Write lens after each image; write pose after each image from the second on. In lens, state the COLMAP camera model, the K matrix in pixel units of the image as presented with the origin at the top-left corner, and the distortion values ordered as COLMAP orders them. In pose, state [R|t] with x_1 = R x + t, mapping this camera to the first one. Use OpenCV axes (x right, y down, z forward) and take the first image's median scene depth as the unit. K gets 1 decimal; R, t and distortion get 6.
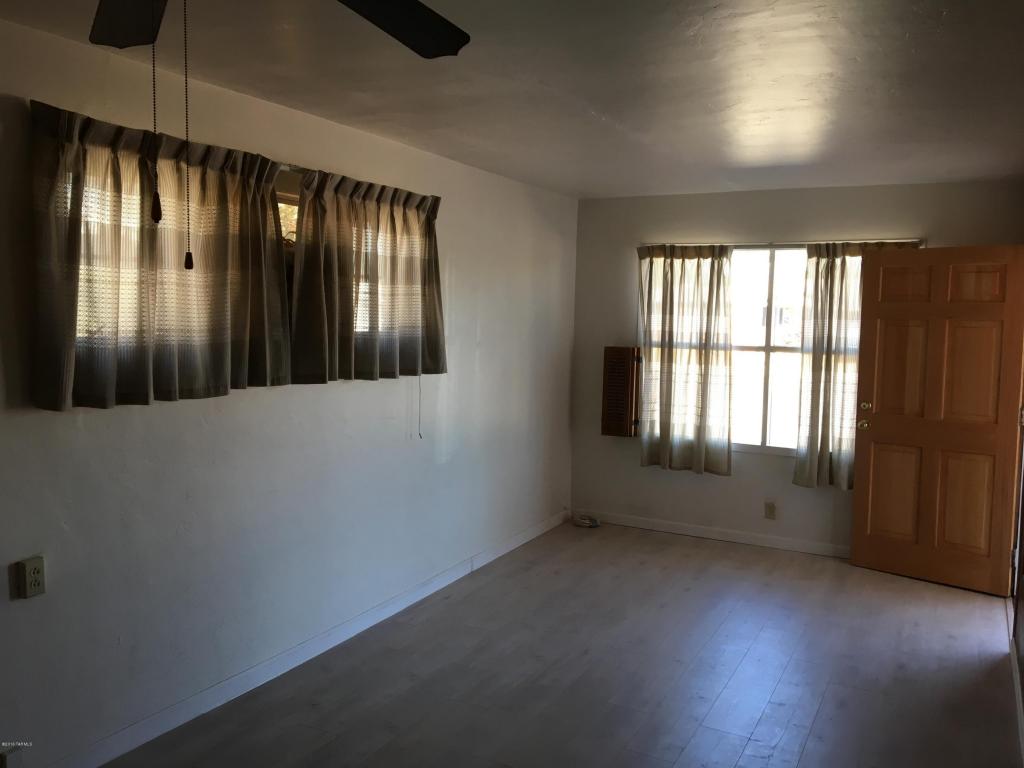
lens RADIAL K [[859.2, 0, 511.6], [0, 859.2, 381.5], [0, 0, 1]] dist [0.077237, -0.103025]
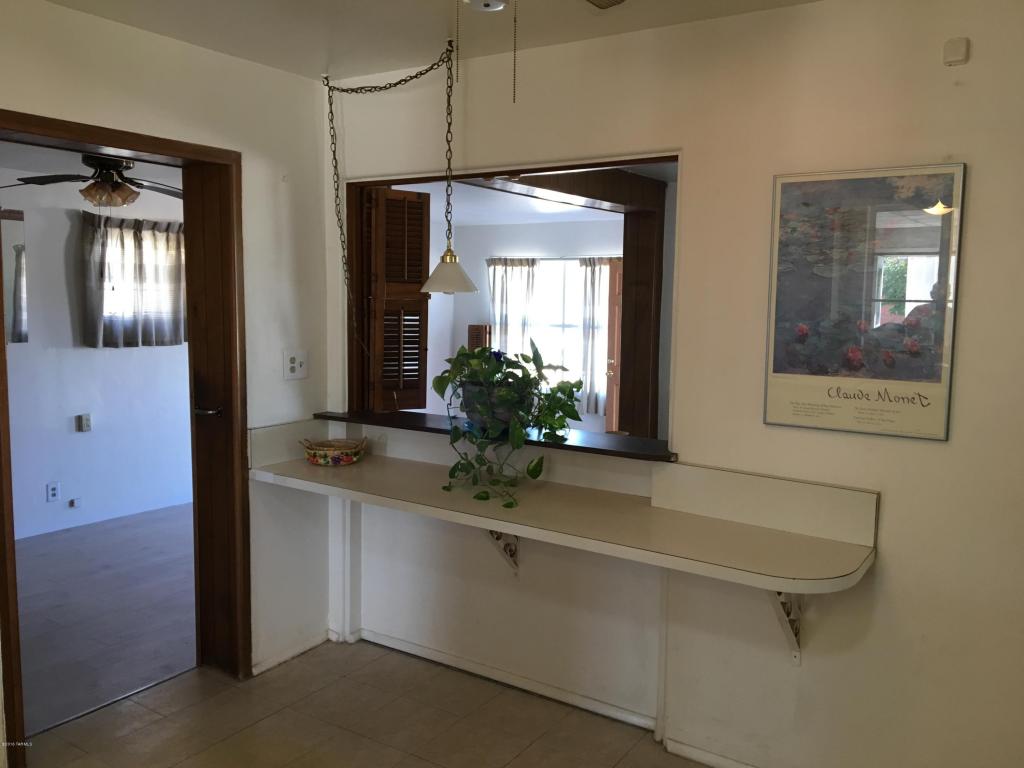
lens RADIAL K [[859.2, 0, 509.3], [0, 859.2, 386.4], [0, 0, 1]] dist [0.077237, -0.103025]
pose [[0.995259, 0.011633, -0.096559, 0.347500], [-0.011027, 0.999916, 0.006801, 0.059402], [0.096630, -0.005704, 0.995304, -0.517675]]
